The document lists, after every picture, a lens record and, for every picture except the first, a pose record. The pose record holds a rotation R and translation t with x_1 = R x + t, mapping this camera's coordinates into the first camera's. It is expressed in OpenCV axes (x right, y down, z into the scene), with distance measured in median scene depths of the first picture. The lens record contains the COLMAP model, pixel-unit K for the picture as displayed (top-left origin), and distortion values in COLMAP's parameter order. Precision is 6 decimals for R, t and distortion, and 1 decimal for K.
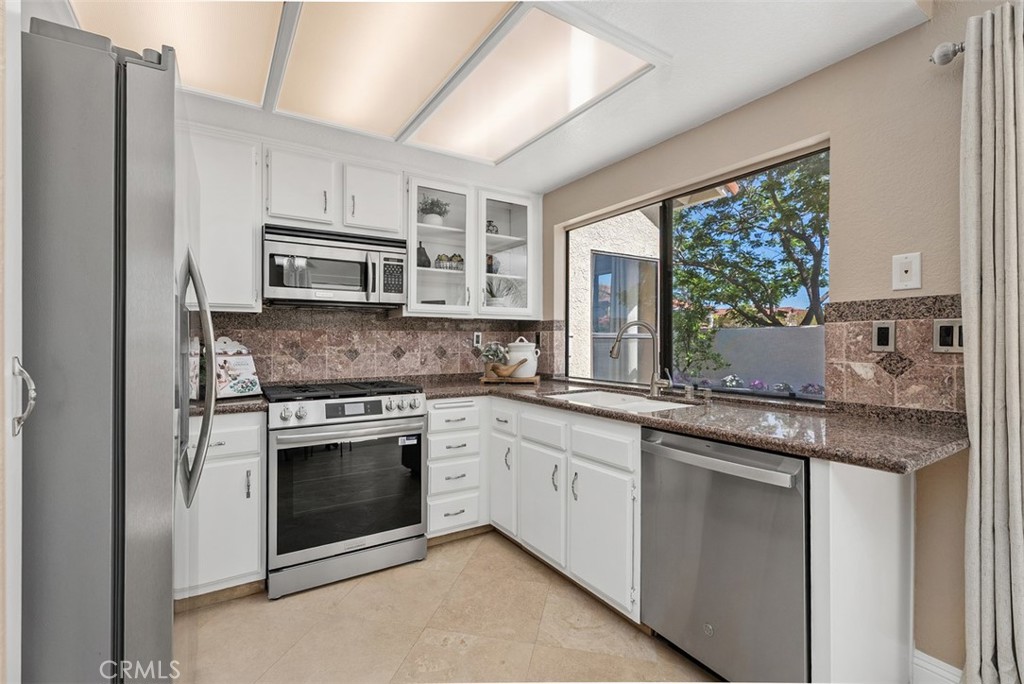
lens RADIAL K [[462.7, 0, 511.7], [0, 462.7, 339.4], [0, 0, 1]] dist [0.012851, -0.002150]
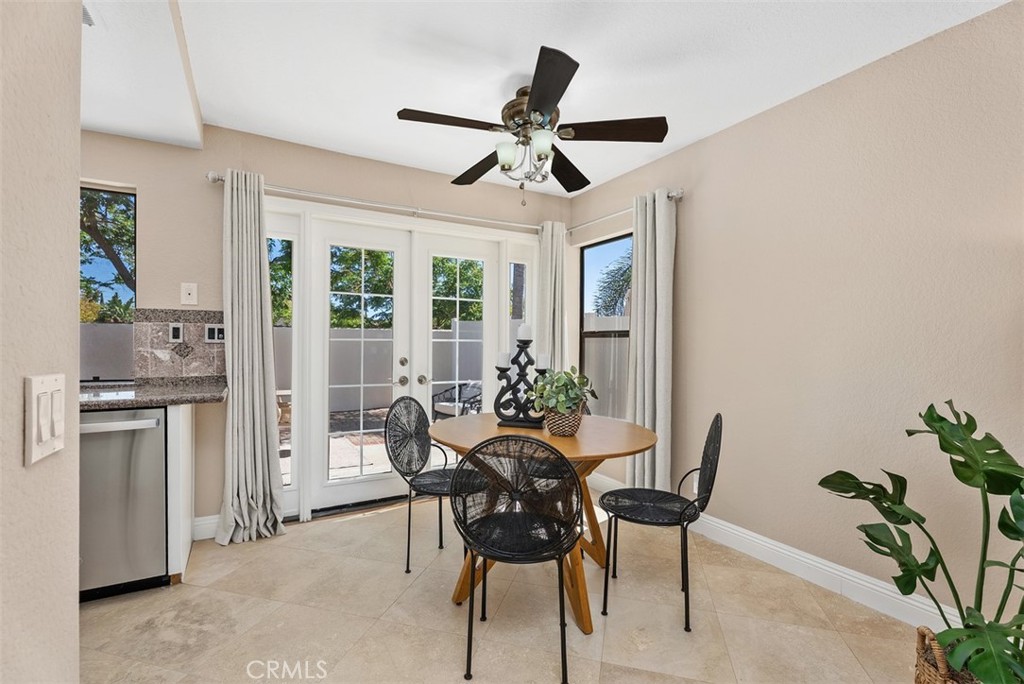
lens RADIAL K [[462.7, 0, 515.3], [0, 462.7, 346.2], [0, 0, 1]] dist [0.012851, -0.002150]
pose [[0.046555, -0.000917, 0.998915, -0.744440], [-0.007703, 0.999970, 0.001277, 0.027911], [-0.998886, -0.007754, 0.046546, -0.228796]]
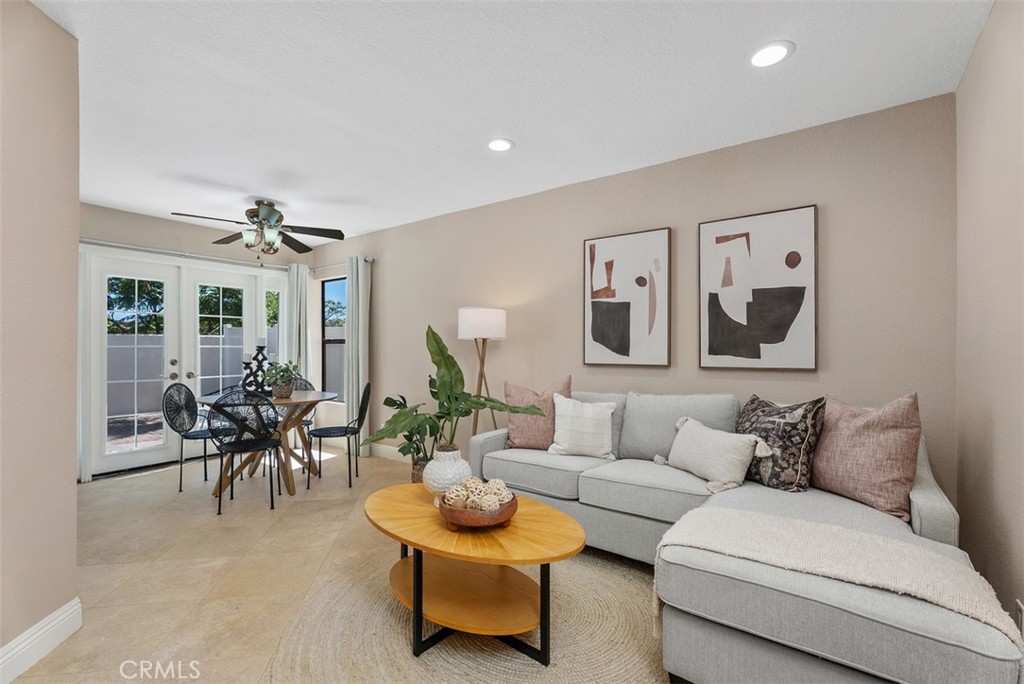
lens RADIAL K [[462.7, 0, 511.5], [0, 462.7, 349.0], [0, 0, 1]] dist [0.012851, -0.002150]
pose [[-0.352859, 0.001994, 0.935674, -2.070869], [0.001511, 0.999998, -0.001562, 0.030994], [-0.935675, 0.000863, -0.352861, -0.555690]]
